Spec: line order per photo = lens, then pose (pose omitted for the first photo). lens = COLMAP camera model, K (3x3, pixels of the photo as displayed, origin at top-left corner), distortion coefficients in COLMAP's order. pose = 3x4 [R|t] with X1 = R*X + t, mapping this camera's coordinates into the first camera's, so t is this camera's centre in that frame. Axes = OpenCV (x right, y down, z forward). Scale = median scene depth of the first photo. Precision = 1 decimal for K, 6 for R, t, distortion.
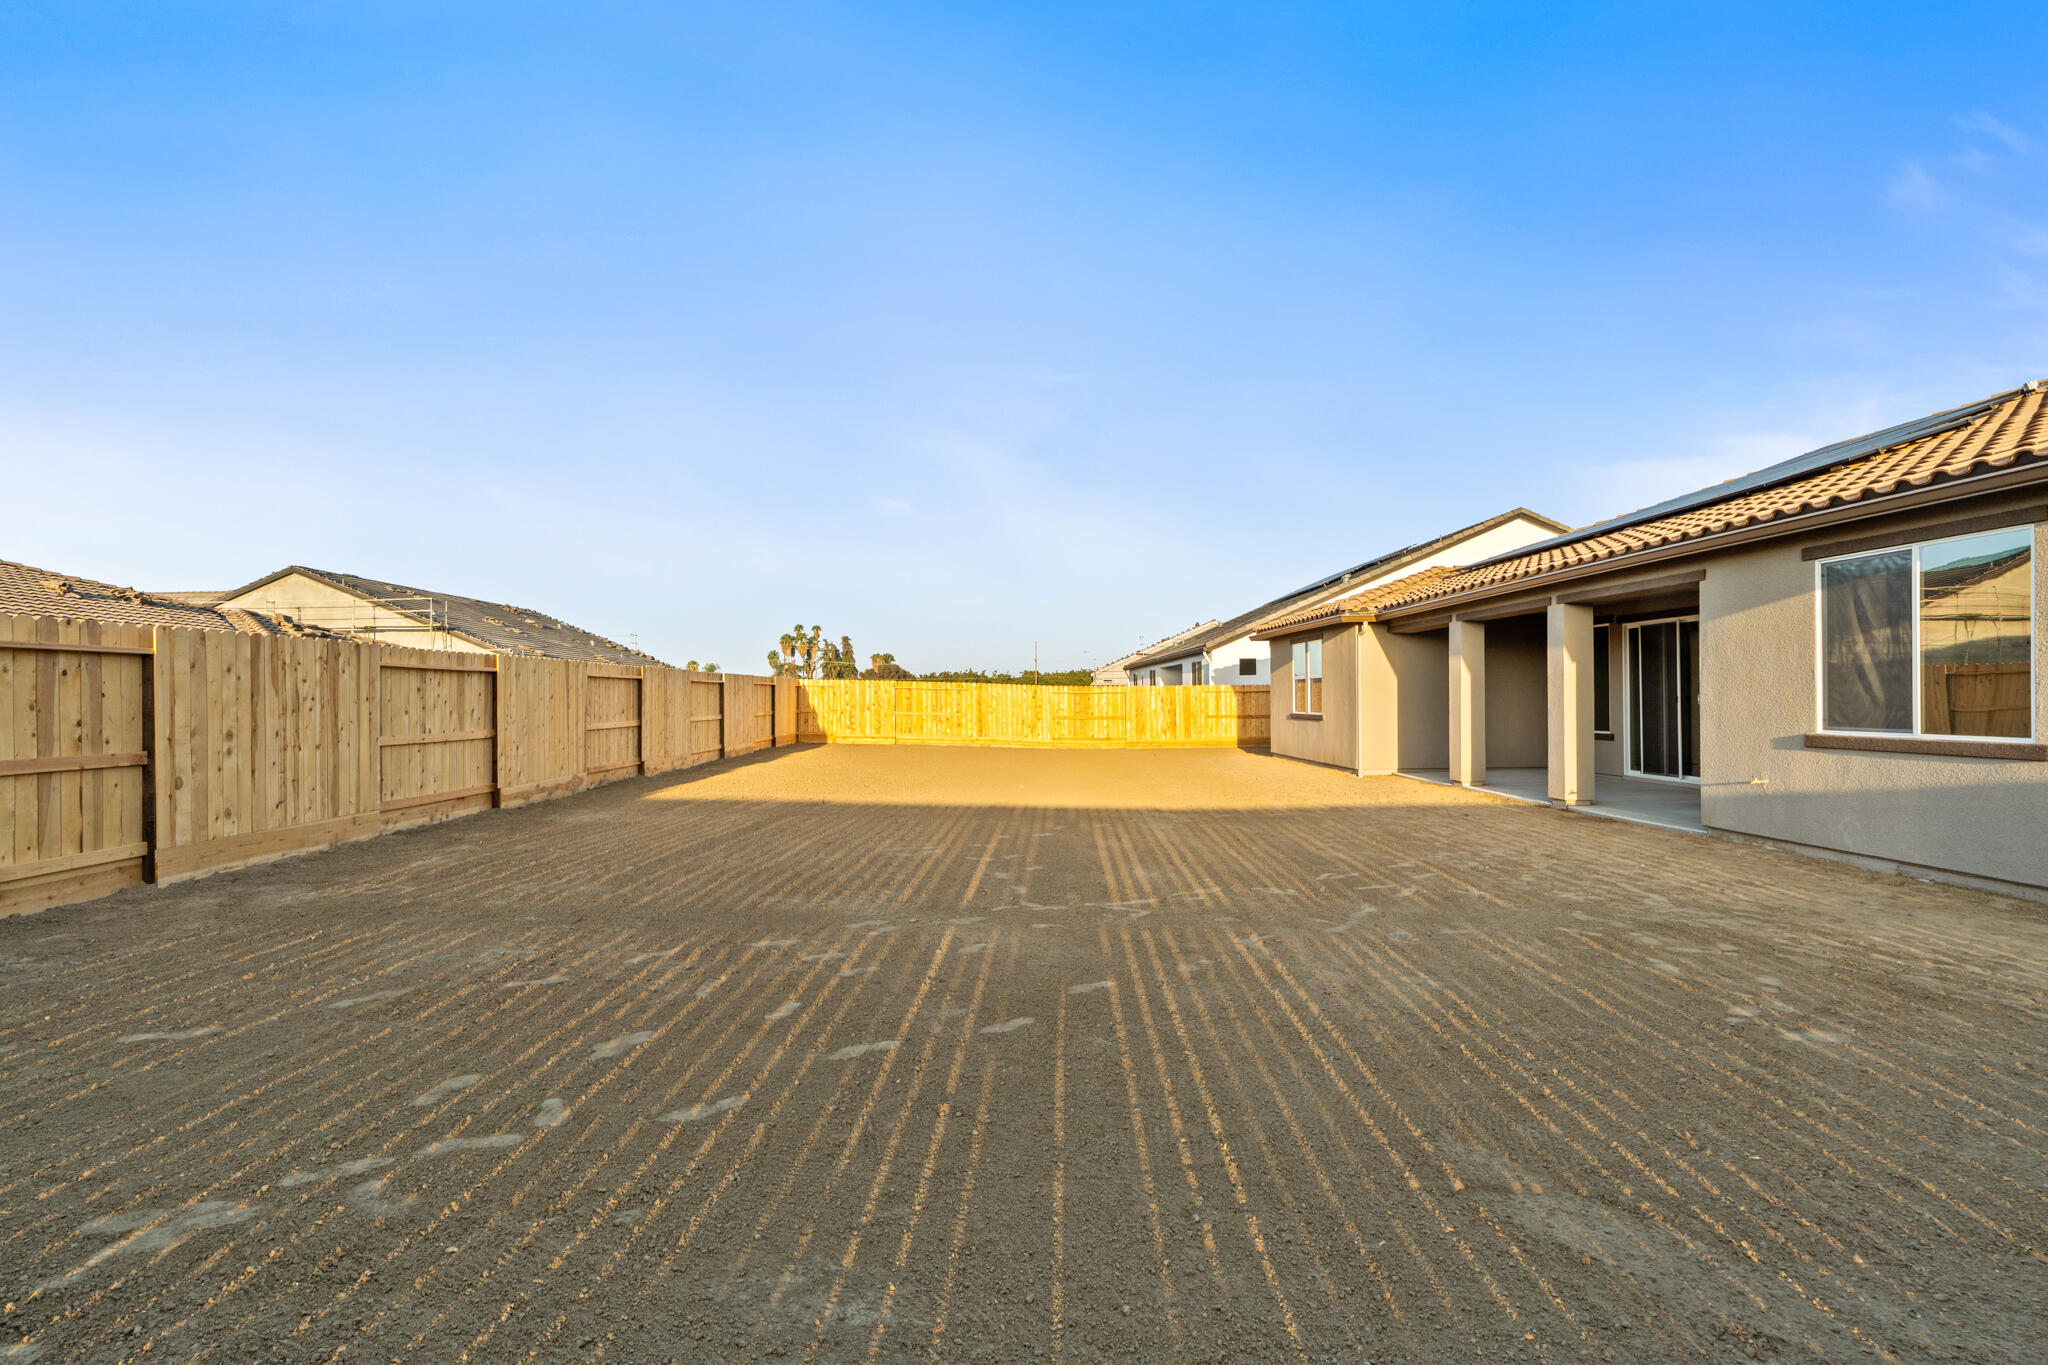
lens RADIAL K [[997.8, 0, 1012.4], [0, 997.8, 698.1], [0, 0, 1]] dist [0.000621, 0.000636]
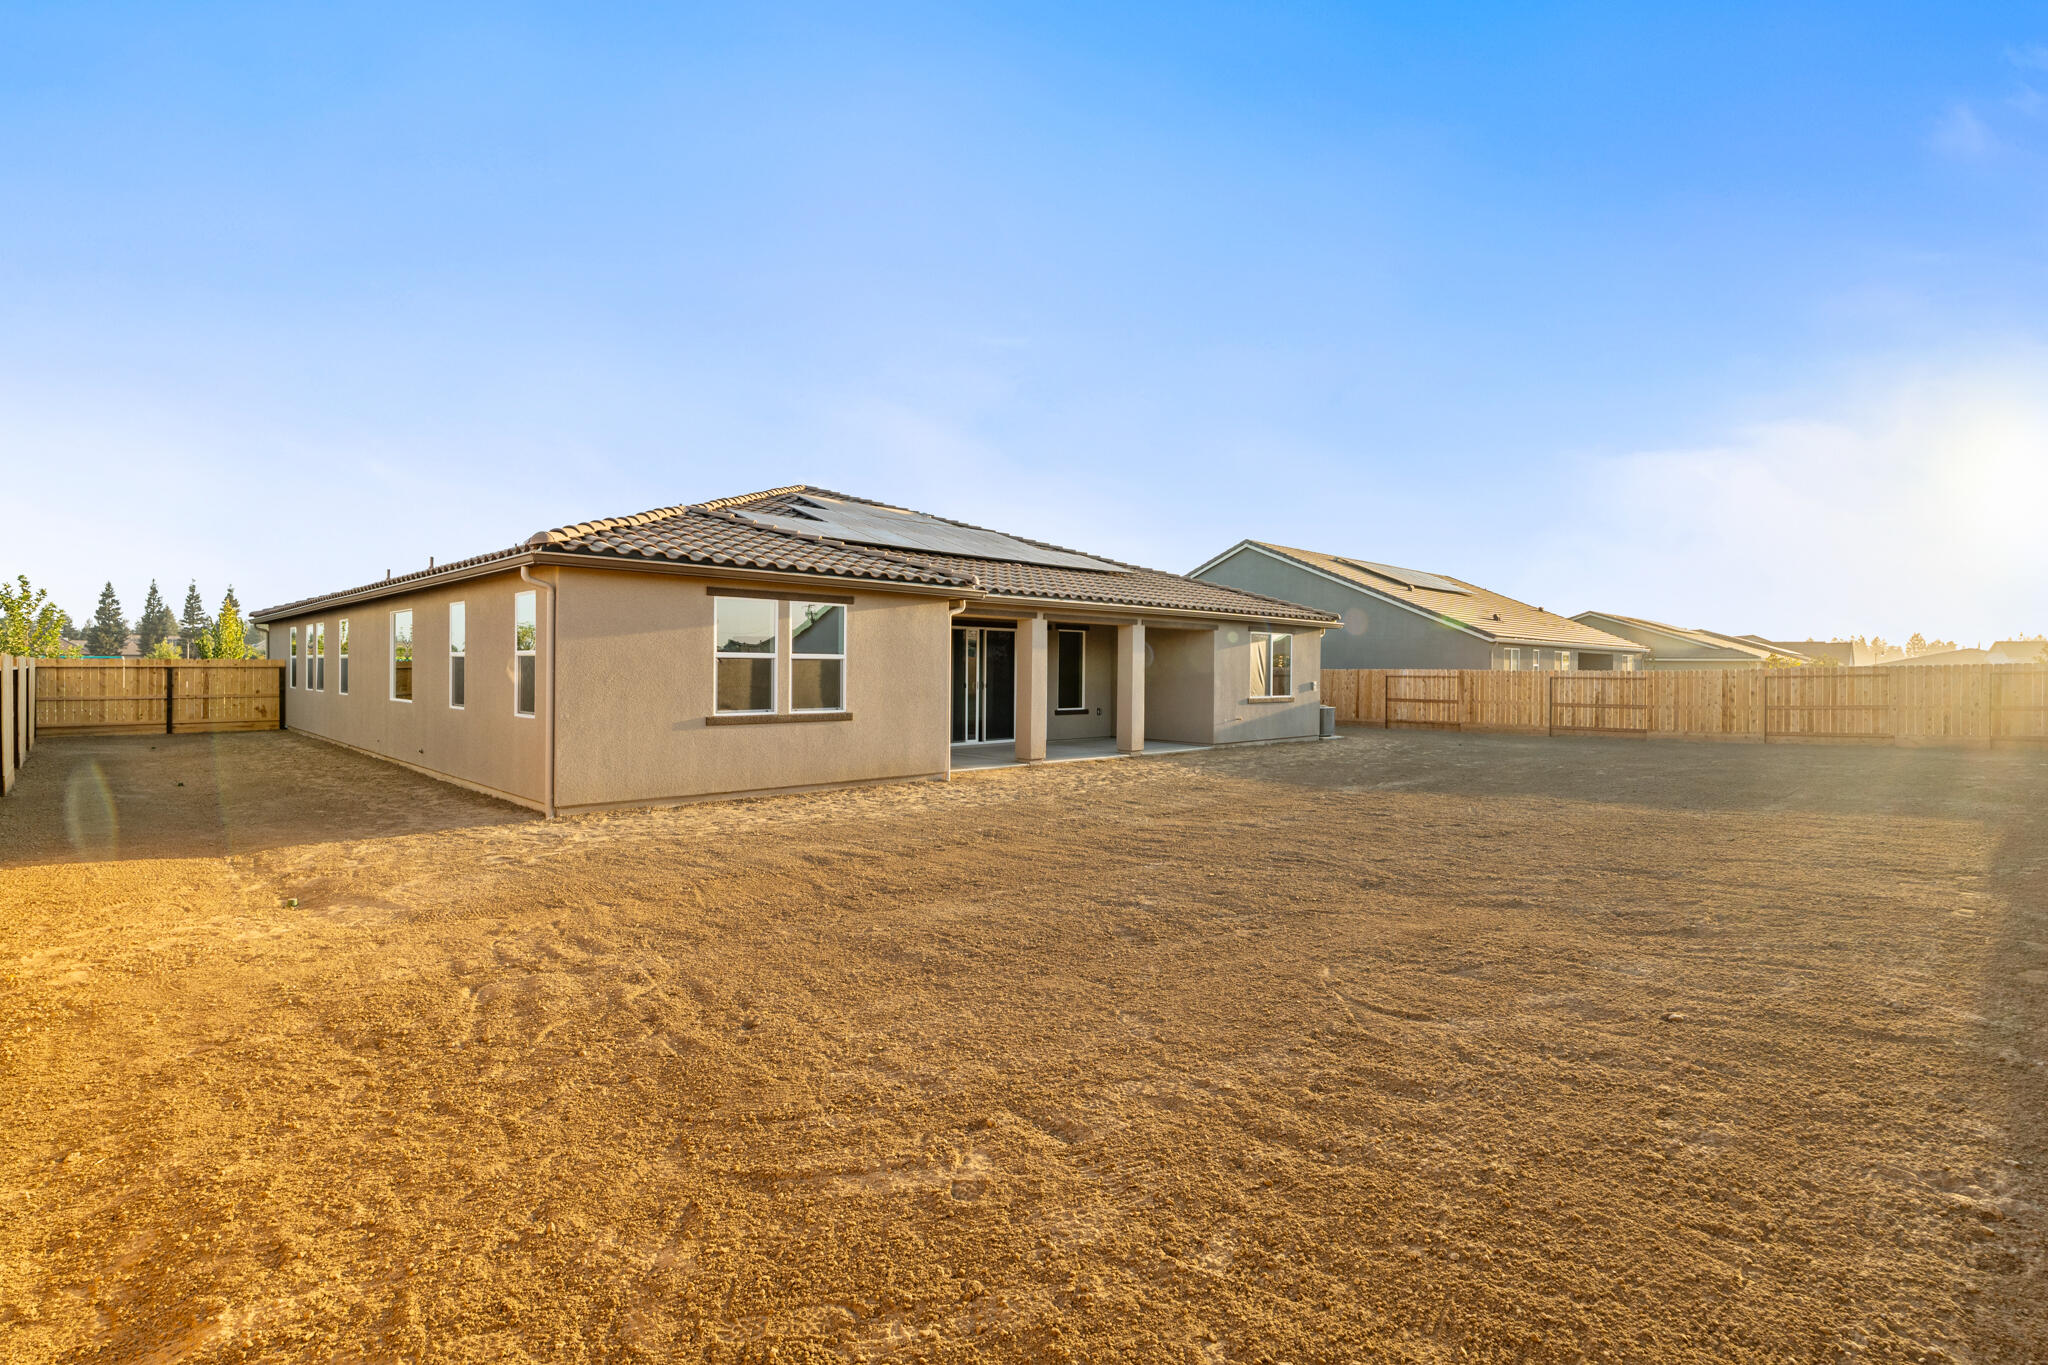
lens RADIAL K [[1000.2, 0, 1029.2], [0, 1000.2, 661.1], [0, 0, 1]] dist [-0.002114, -0.000339]
pose [[-0.698388, 0.011791, 0.715622, -0.473290], [0.000220, 0.999868, -0.016259, -0.013261], [-0.715719, -0.011197, -0.698298, 2.319212]]
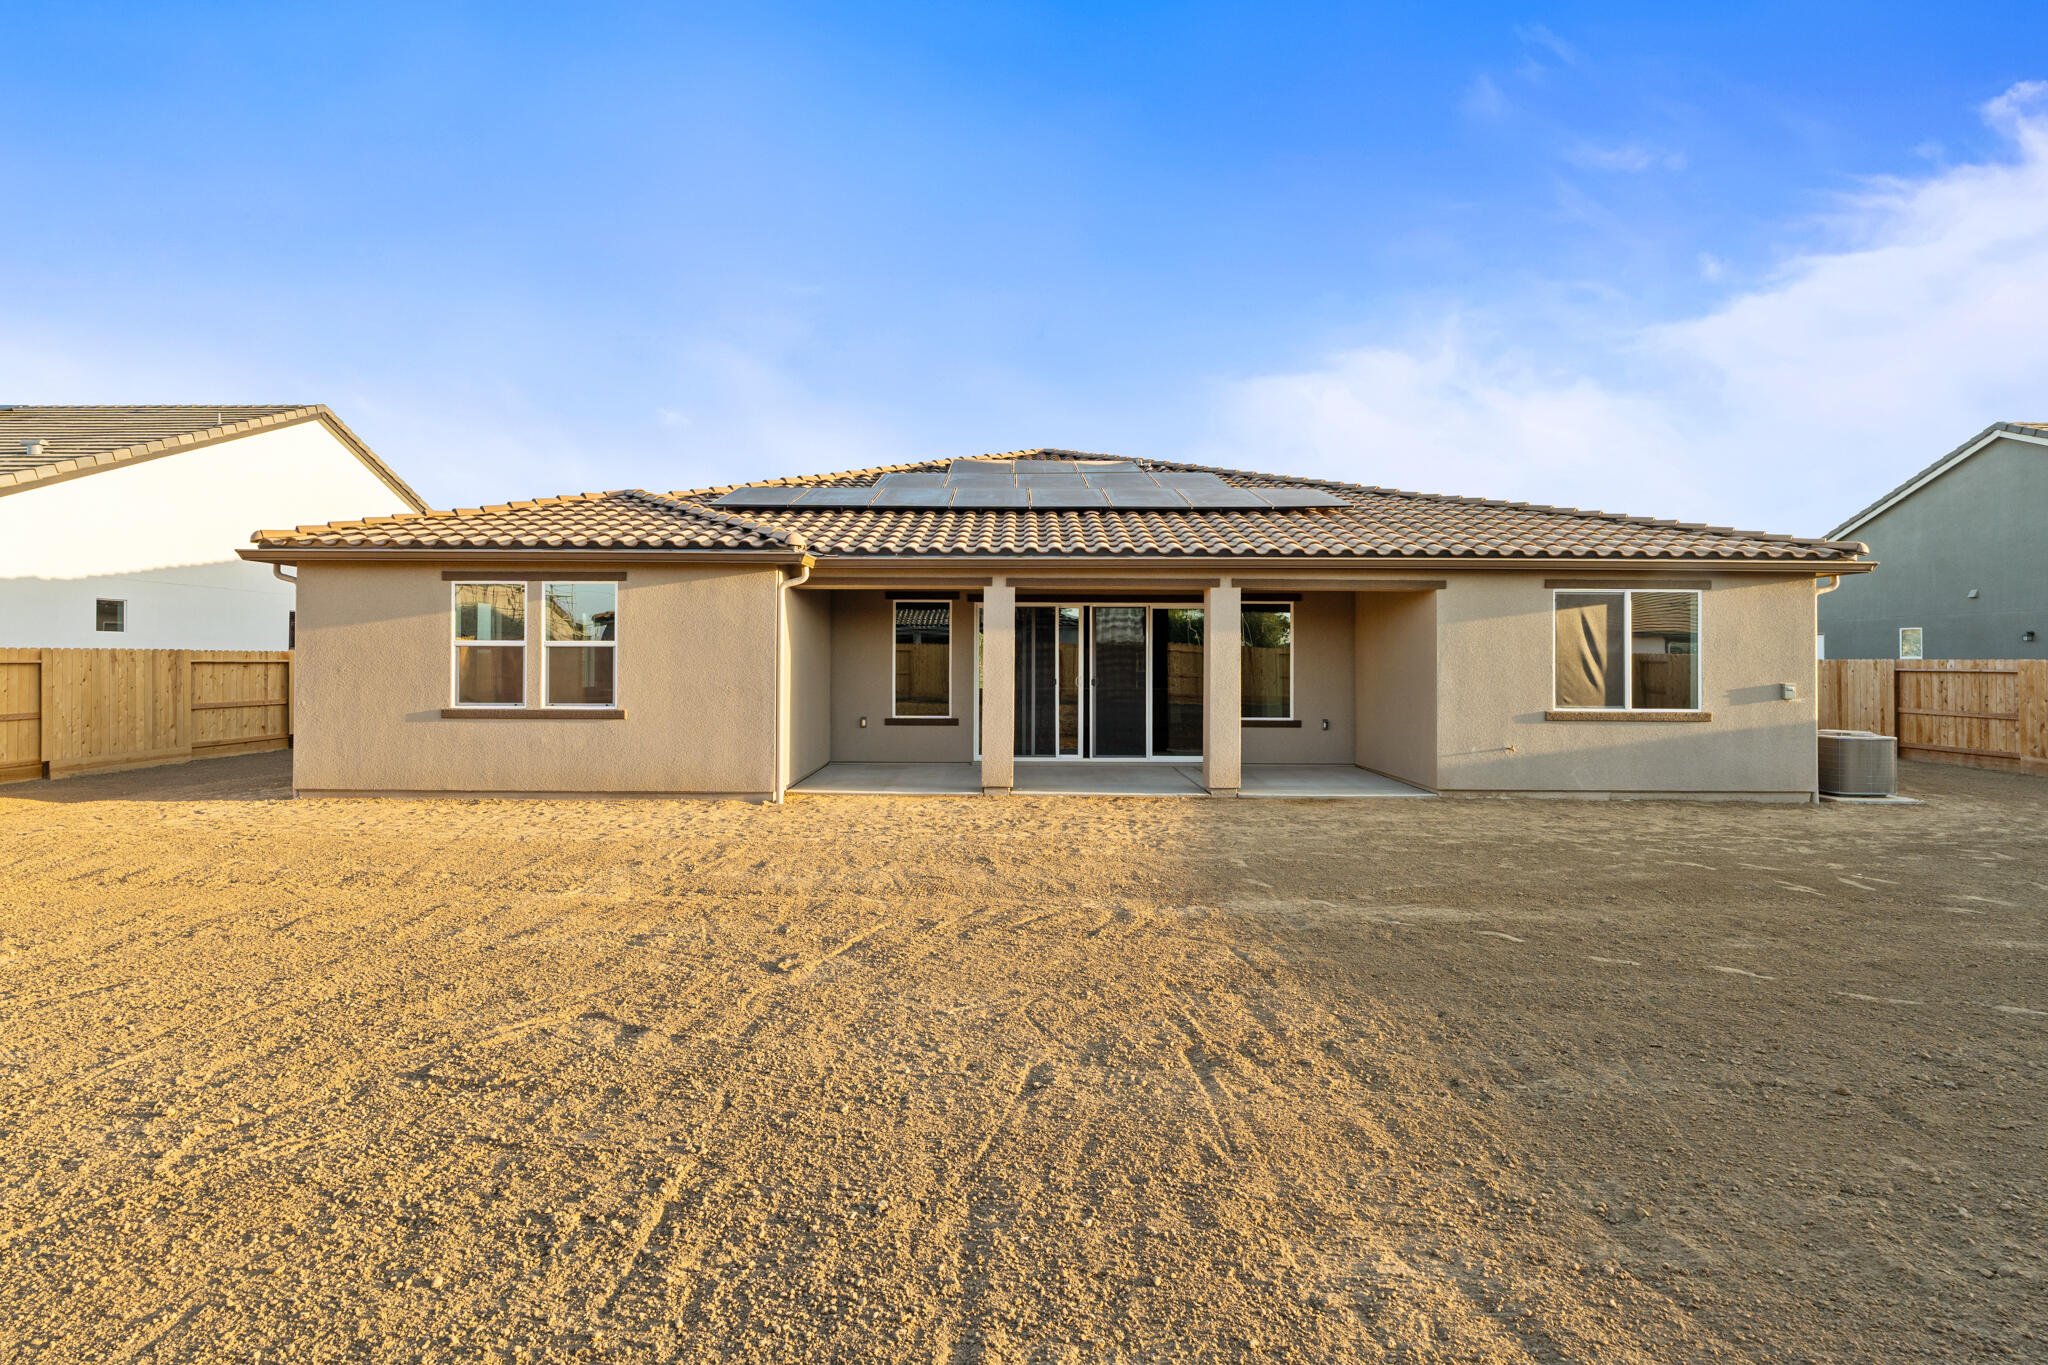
lens RADIAL K [[1000.2, 0, 1029.2], [0, 1000.2, 661.1], [0, 0, 1]] dist [-0.002114, -0.000339]
pose [[0.032558, 0.009986, 0.999420, -0.457886], [-0.005313, 0.999938, -0.009818, -0.012630], [-0.999456, -0.004990, 0.032609, 1.218725]]
